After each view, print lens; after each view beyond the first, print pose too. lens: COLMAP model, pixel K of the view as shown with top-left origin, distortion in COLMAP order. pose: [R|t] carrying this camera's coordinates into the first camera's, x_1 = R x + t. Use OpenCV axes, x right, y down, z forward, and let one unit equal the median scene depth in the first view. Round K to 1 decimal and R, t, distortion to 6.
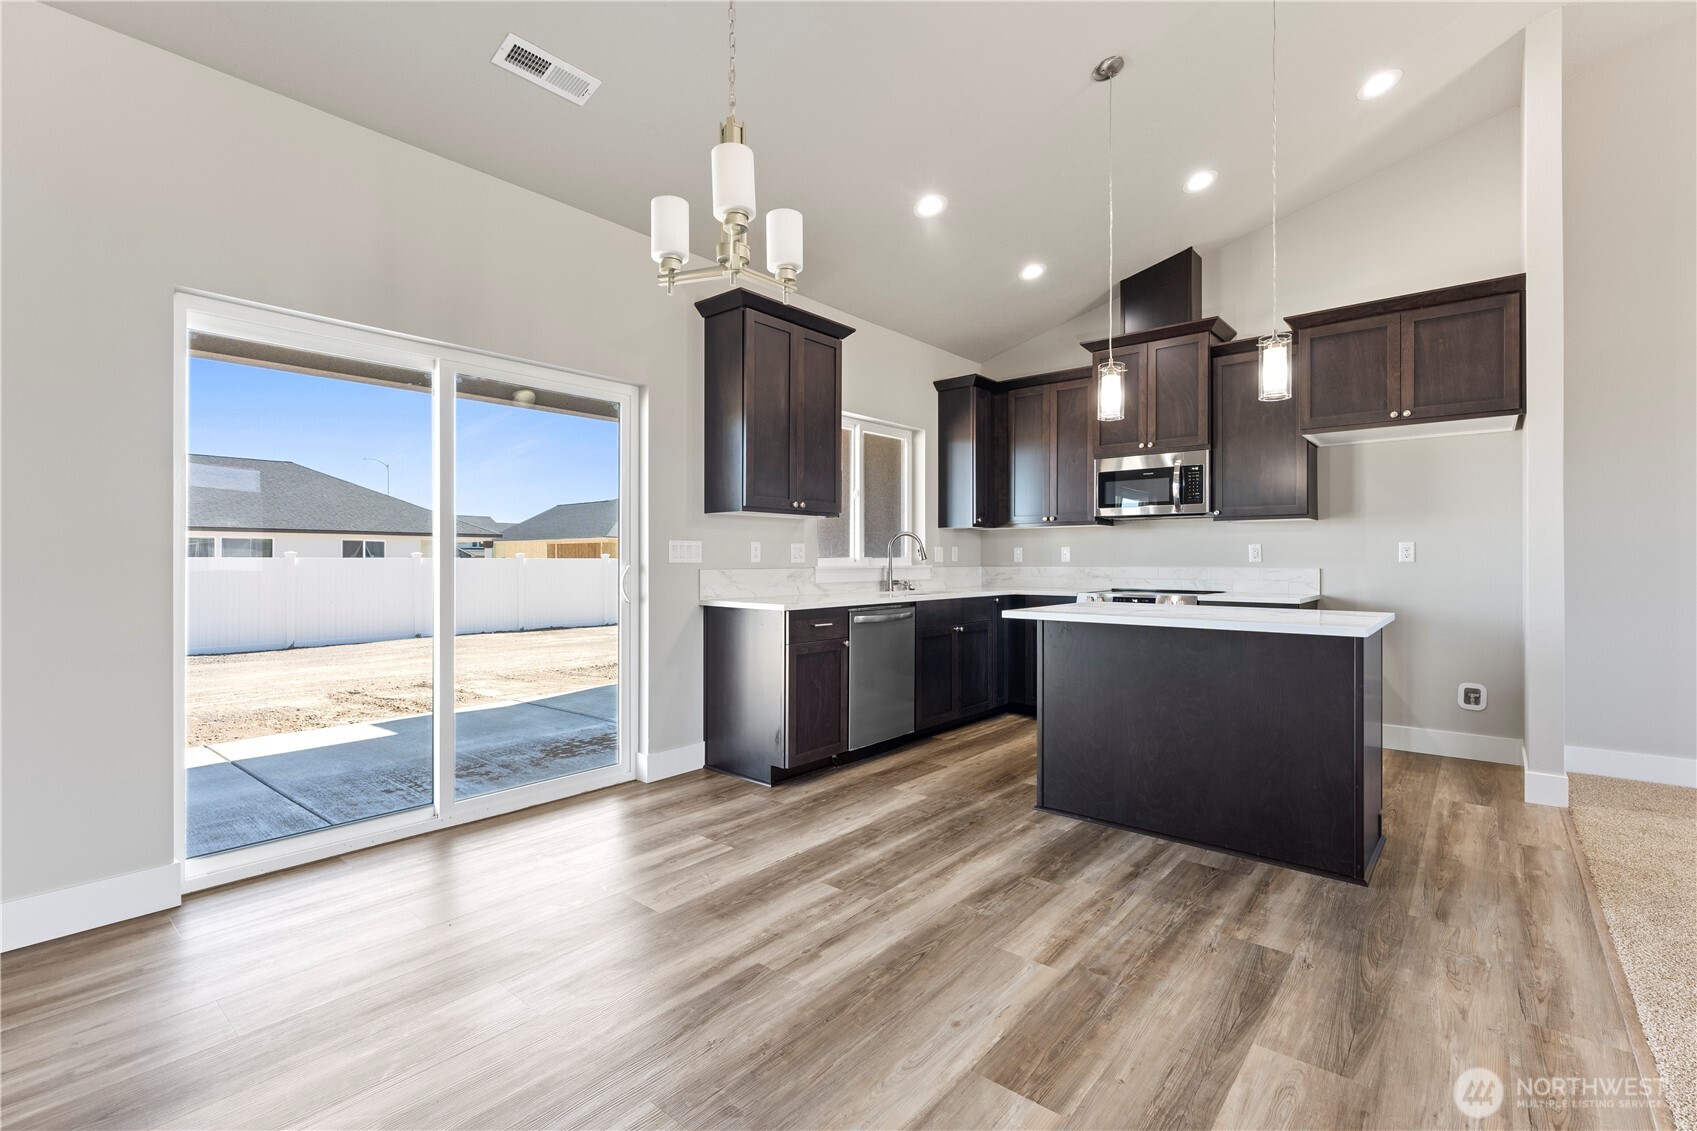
lens RADIAL K [[747.5, 0, 851.7], [0, 747.5, 556.7], [0, 0, 1]] dist [-0.000494, -0.000083]
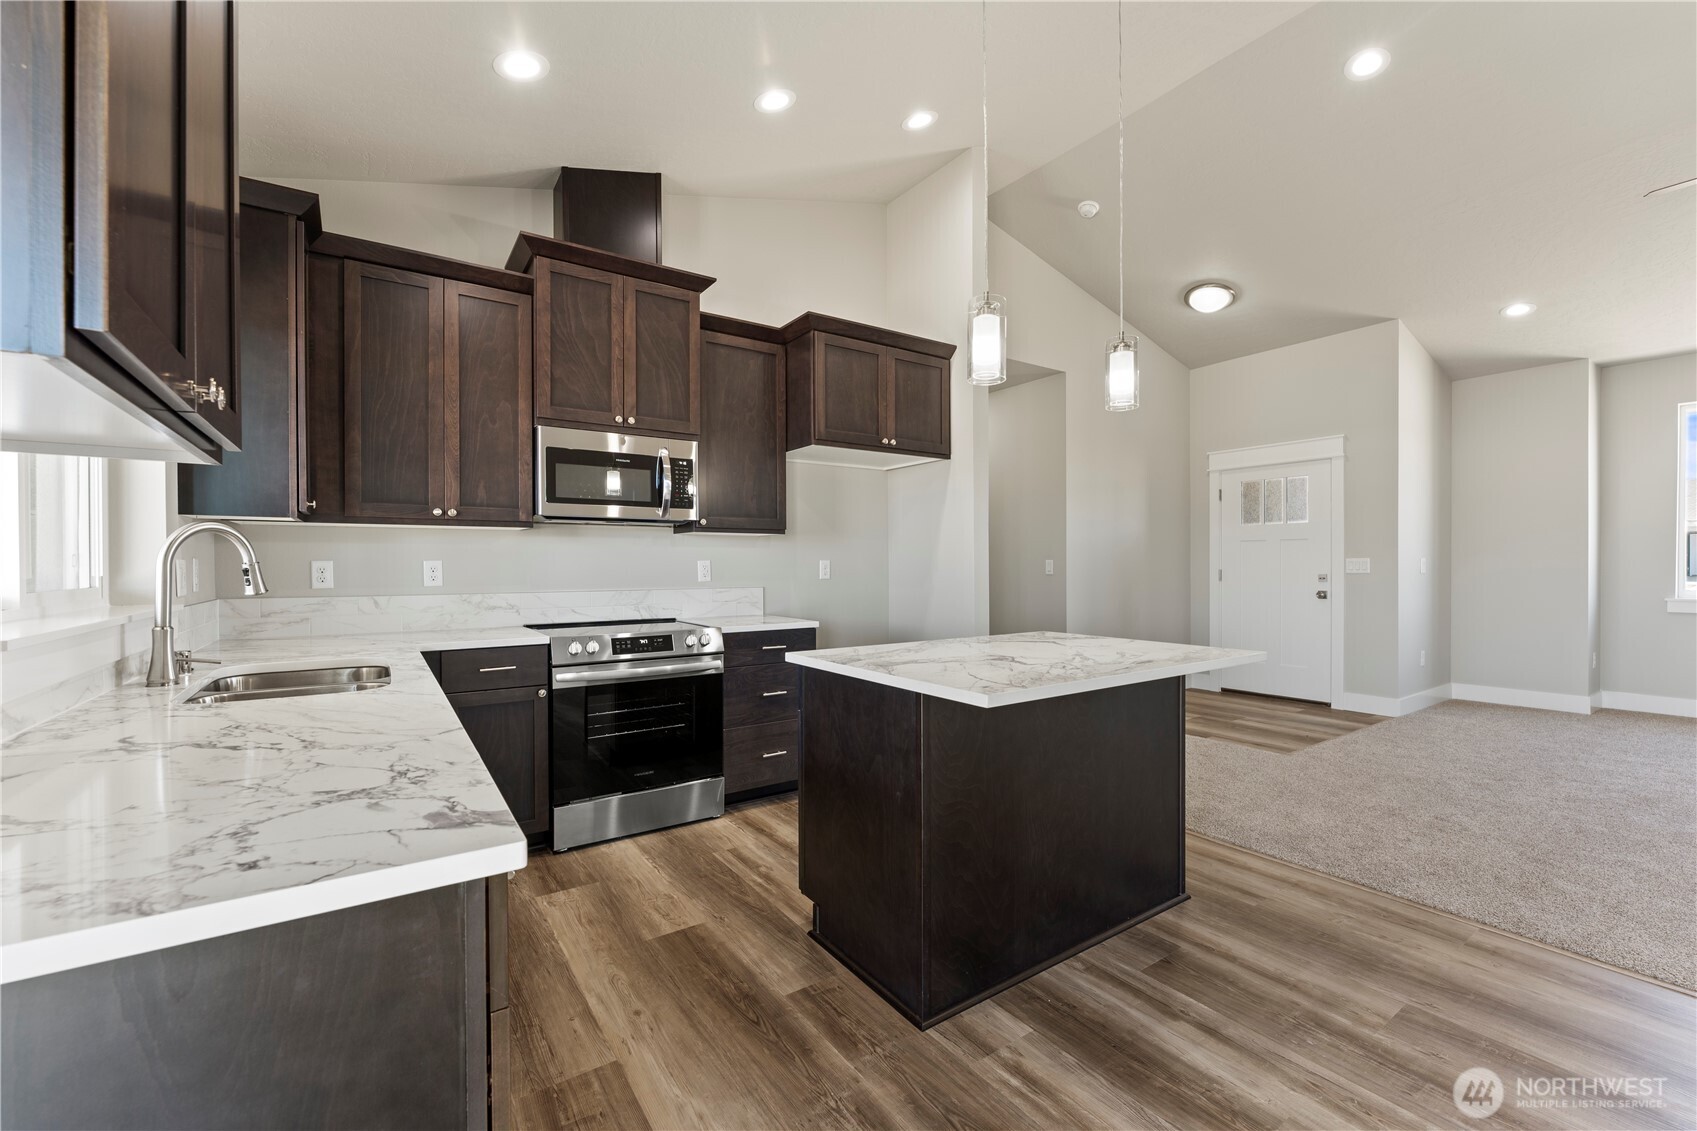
lens RADIAL K [[702.7, 0, 848.5], [0, 702.7, 565.5], [0, 0, 1]] dist [-0.003478, -0.000280]
pose [[0.262605, -0.002417, 0.964900, -0.223828], [0.001230, 0.999997, 0.002171, -0.014165], [-0.964903, 0.000616, 0.262607, 0.713269]]
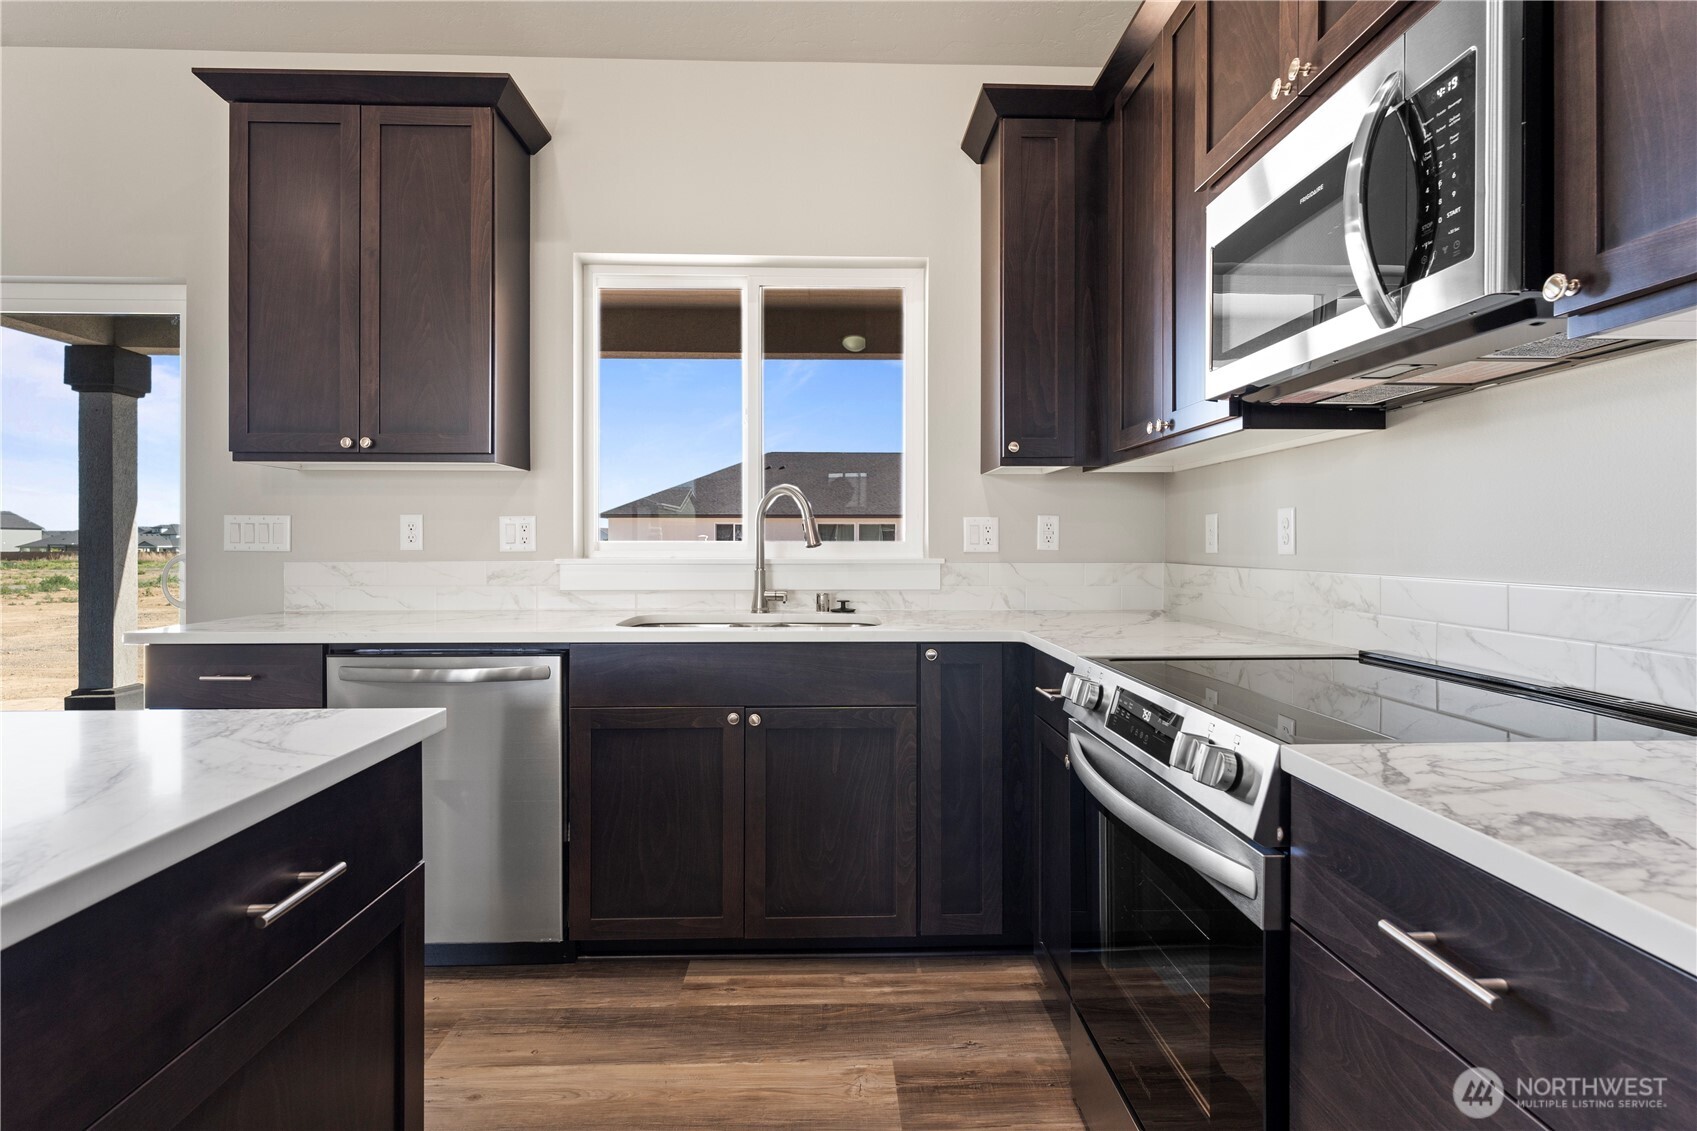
lens RADIAL K [[841.5, 0, 850.5], [0, 841.5, 542.0], [0, 0, 1]] dist [0.000327, -0.000021]
pose [[0.672096, -0.000249, -0.740464, 0.577174], [0.002279, 0.999996, 0.001732, 0.000715], [0.740461, -0.002851, 0.672094, 0.818801]]
